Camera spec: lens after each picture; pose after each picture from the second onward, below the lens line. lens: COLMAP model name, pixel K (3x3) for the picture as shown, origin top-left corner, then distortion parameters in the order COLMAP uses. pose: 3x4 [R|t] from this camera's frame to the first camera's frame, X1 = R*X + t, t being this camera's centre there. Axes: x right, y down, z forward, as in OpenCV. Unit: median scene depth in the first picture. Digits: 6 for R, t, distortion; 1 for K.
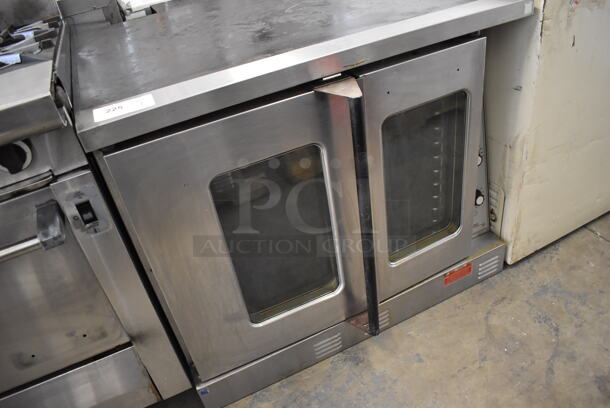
lens RADIAL K [[475.6, 0, 303.4], [0, 475.6, 203.6], [0, 0, 1]] dist [-0.103567, 0.024046]
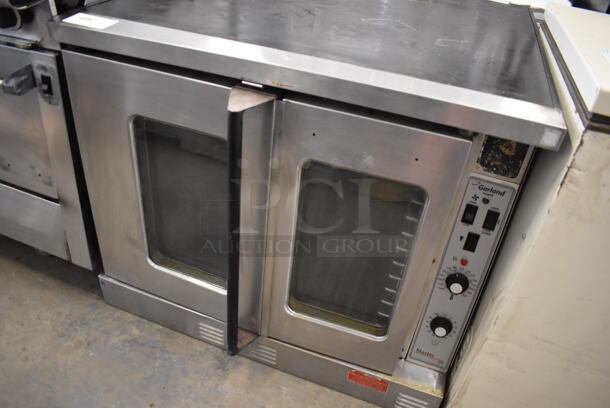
lens RADIAL K [[475.6, 0, 304.0], [0, 475.6, 201.3], [0, 0, 1]] dist [-0.103567, 0.024046]
pose [[0.691818, 0.569052, -0.444486, 0.534337], [-0.555751, 0.812639, 0.175383, -0.237747], [0.461009, 0.125691, 0.878449, 0.203949]]
